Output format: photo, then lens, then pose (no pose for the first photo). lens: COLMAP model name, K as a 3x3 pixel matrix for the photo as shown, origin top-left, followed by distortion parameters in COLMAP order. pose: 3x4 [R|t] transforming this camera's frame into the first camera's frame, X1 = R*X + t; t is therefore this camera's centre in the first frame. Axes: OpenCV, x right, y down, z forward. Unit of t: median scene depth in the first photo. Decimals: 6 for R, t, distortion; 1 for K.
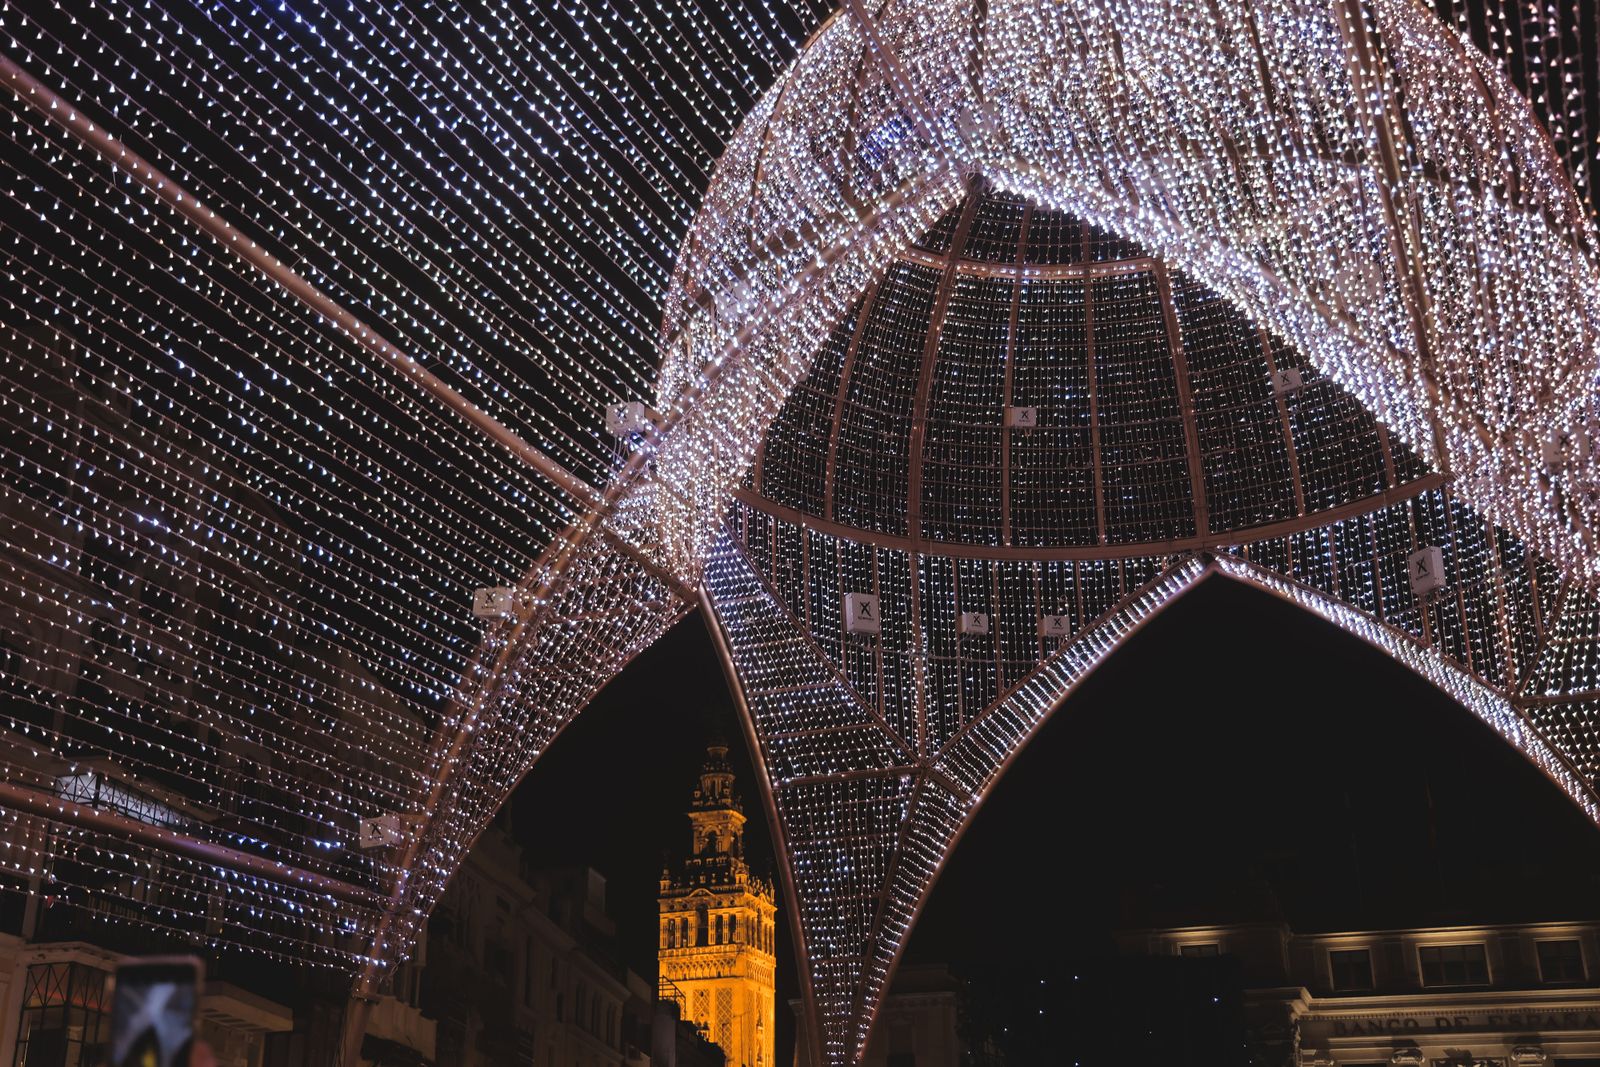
lens RADIAL K [[2018.1, 0, 801.4], [0, 2018.1, 517.8], [0, 0, 1]] dist [0.084165, 0.213322]
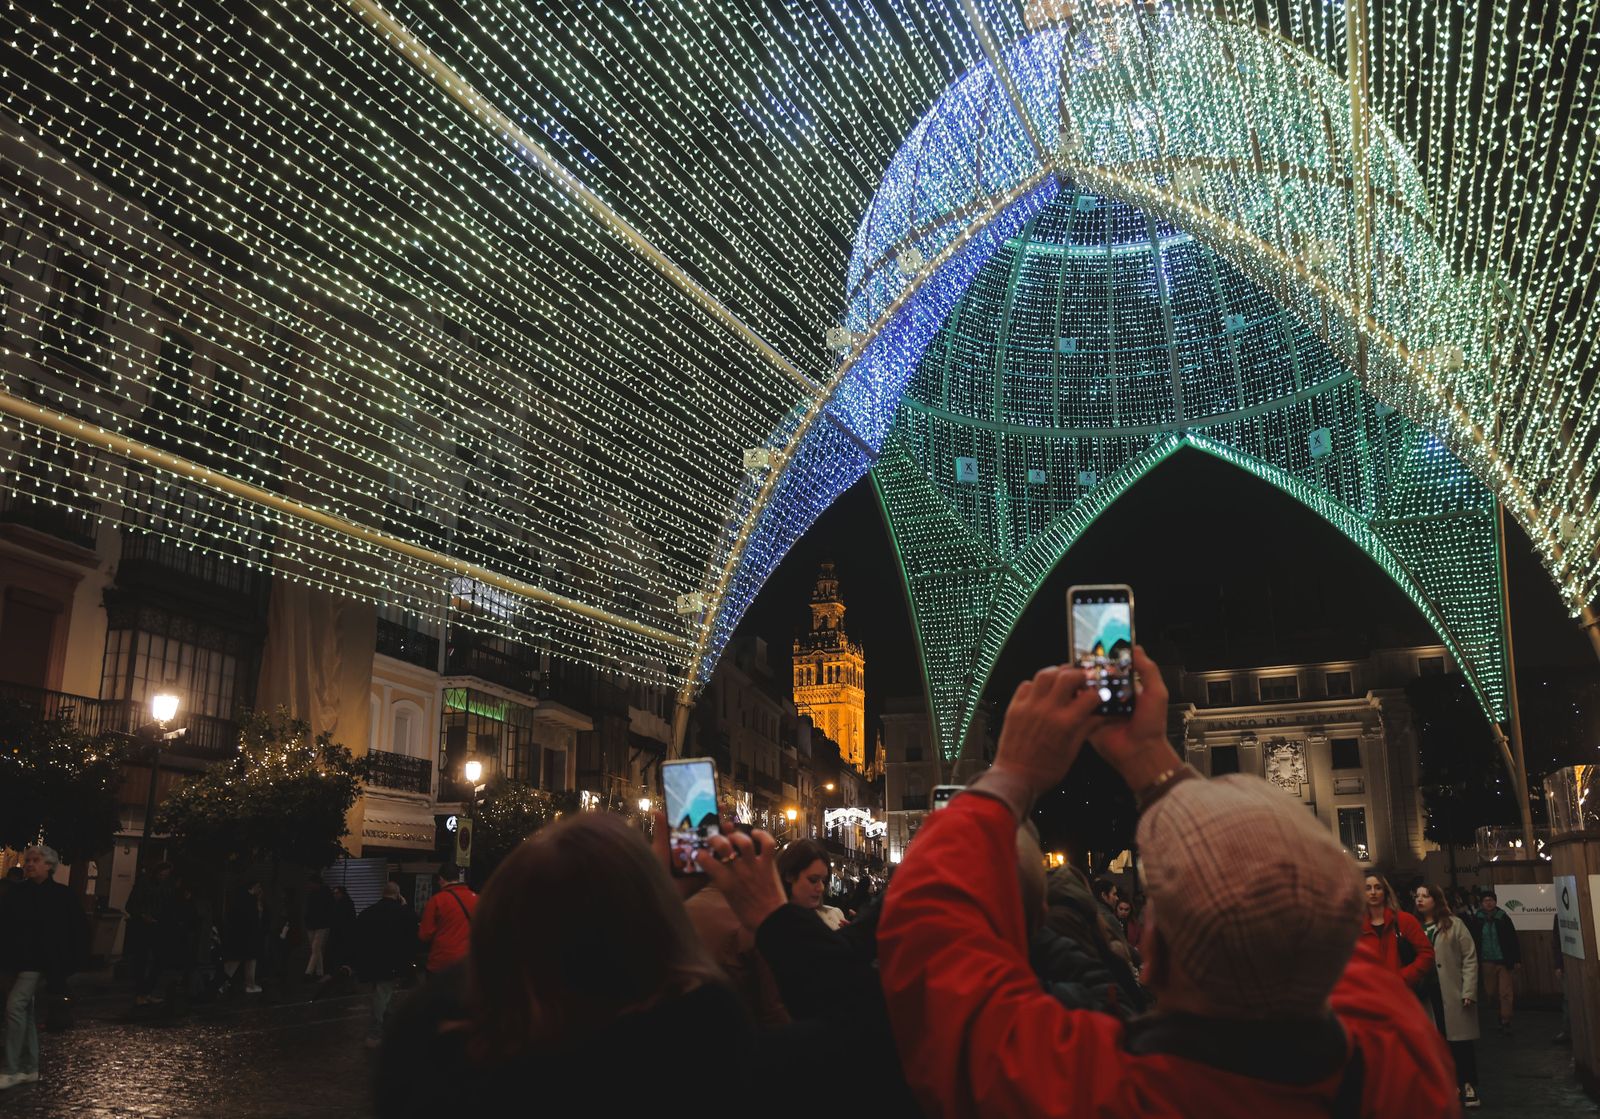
lens RADIAL K [[1260.4, 0, 892.2], [0, 1260.4, 606.6], [0, 0, 1]] dist [-0.099283, 0.073793]
pose [[0.999915, -0.003855, 0.012460, -0.041490], [0.001998, 0.989311, 0.145810, 0.009448], [-0.012889, -0.145773, 0.989234, 0.015688]]
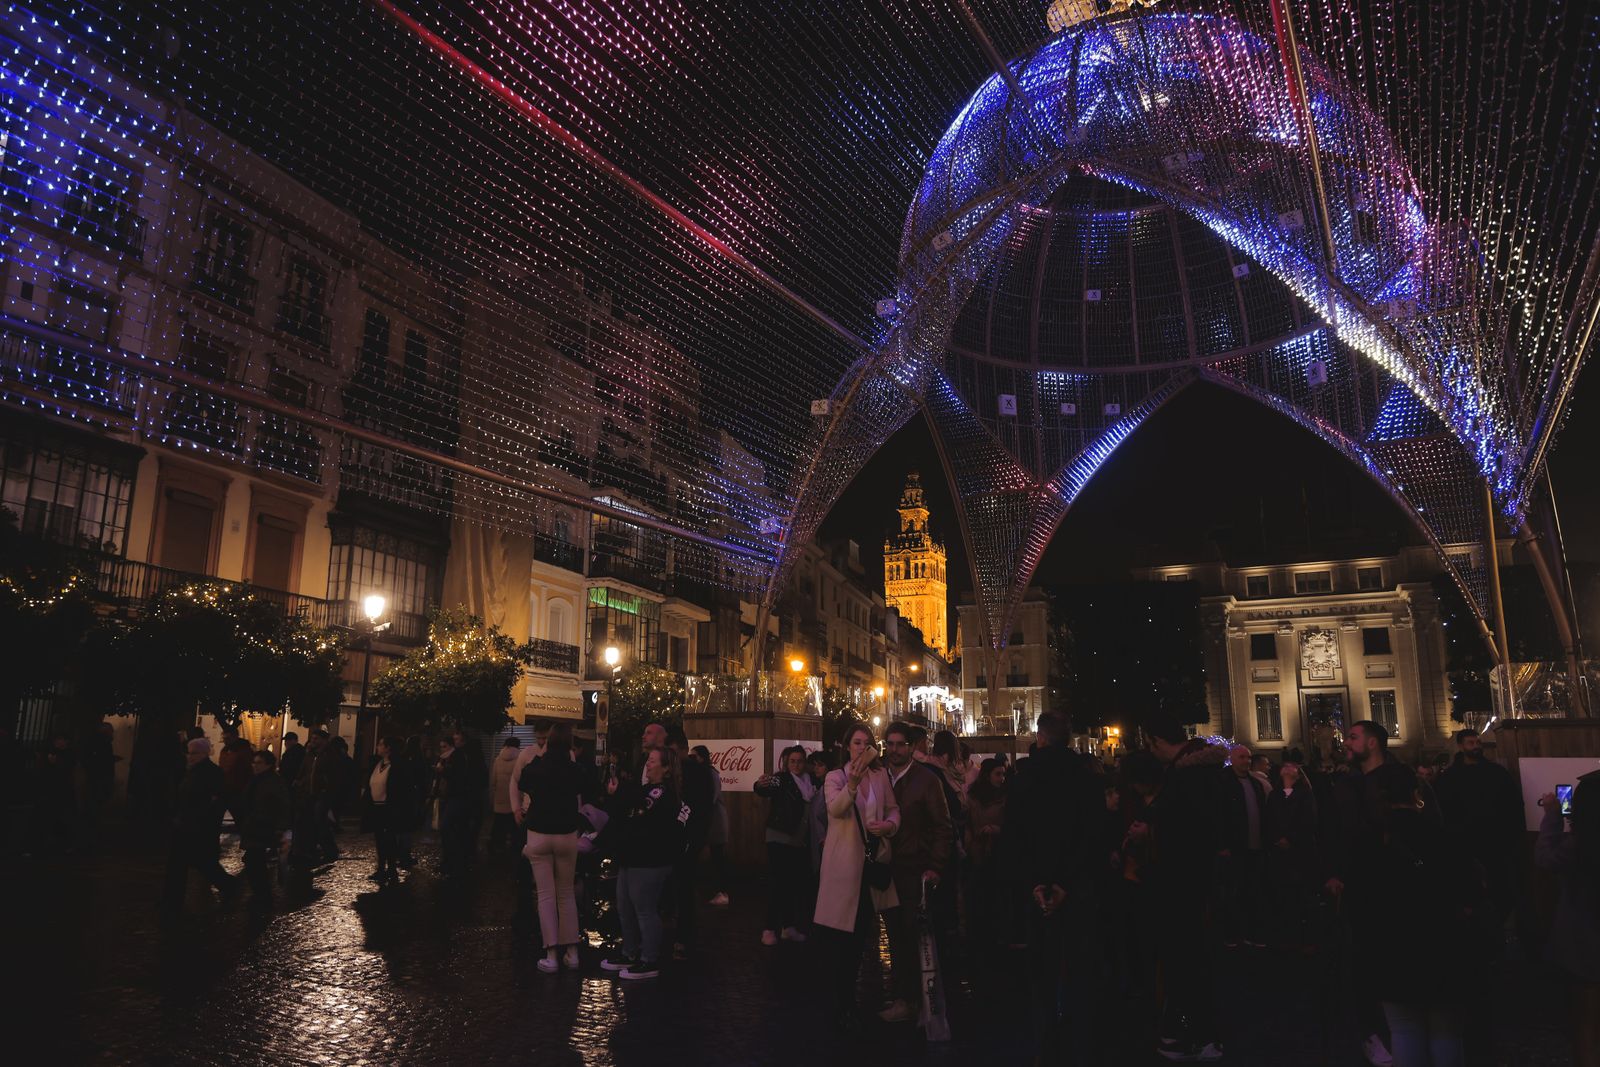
lens RADIAL K [[1087.2, 0, 807.0], [0, 1087.2, 528.3], [0, 0, 1]] dist [-0.096785, 0.079594]
pose [[0.990339, -0.015154, -0.137837, -0.017285], [0.037103, 0.986727, 0.158095, -0.006123], [0.133611, -0.161682, 0.977756, -0.022460]]
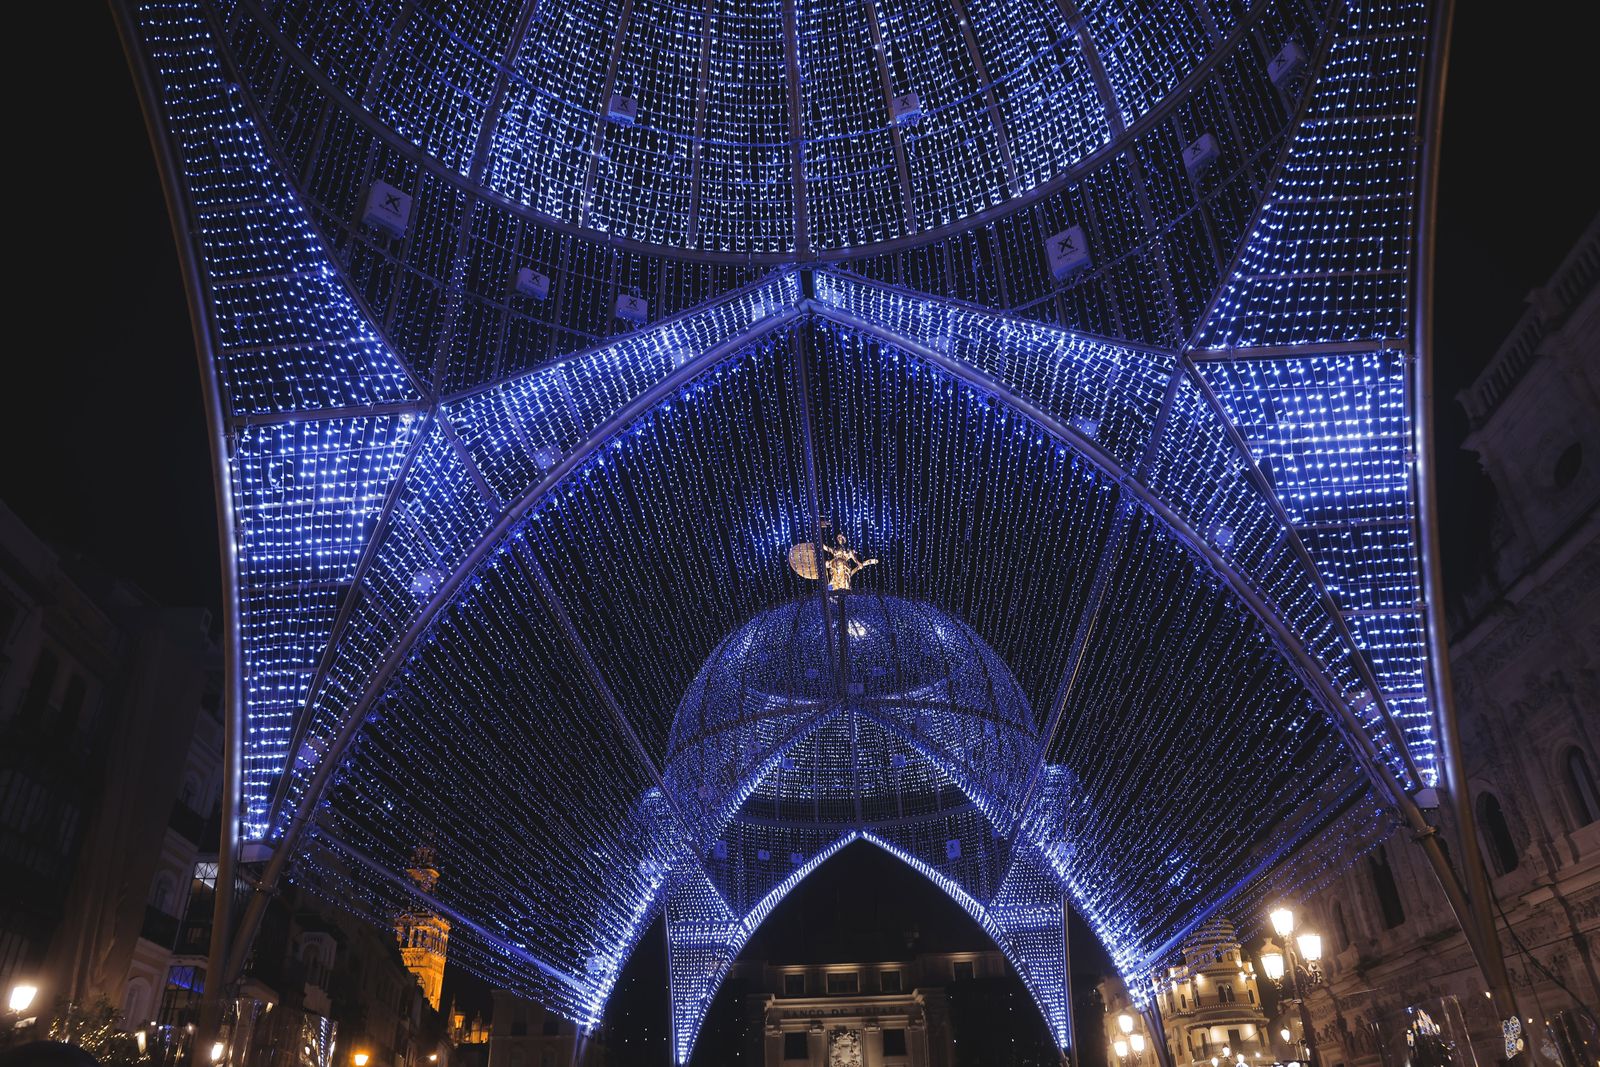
lens RADIAL K [[1087.2, 0, 807.0], [0, 1087.2, 528.3], [0, 0, 1]] dist [-0.096785, 0.079594]
pose [[0.952084, 0.145036, 0.269260, -0.259540], [-0.097087, 0.978194, -0.183606, -0.093850], [-0.290018, 0.148667, 0.945403, -0.227104]]
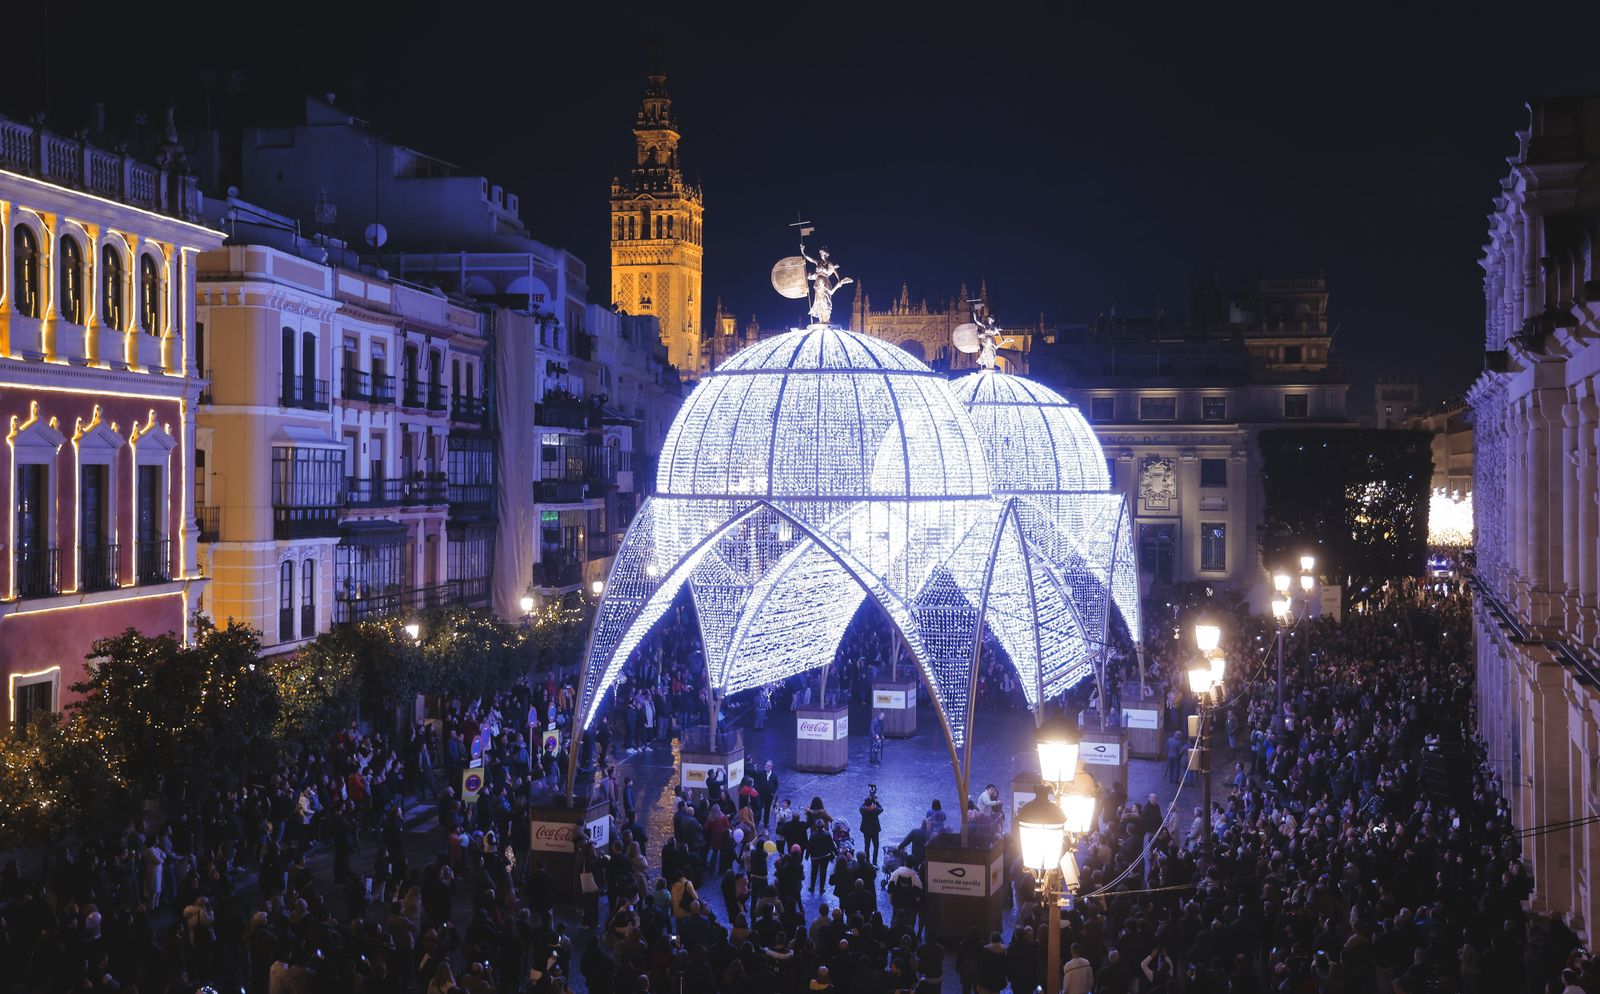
lens RADIAL K [[1859.9, 0, 806.3], [0, 1859.9, 465.2], [0, 0, 1]] dist [0.038873, 0.195326]
pose [[0.997416, 0.019082, 0.069261, -0.391262], [-0.043041, 0.930627, 0.363428, -1.225364], [-0.057521, -0.365470, 0.929044, -1.997504]]
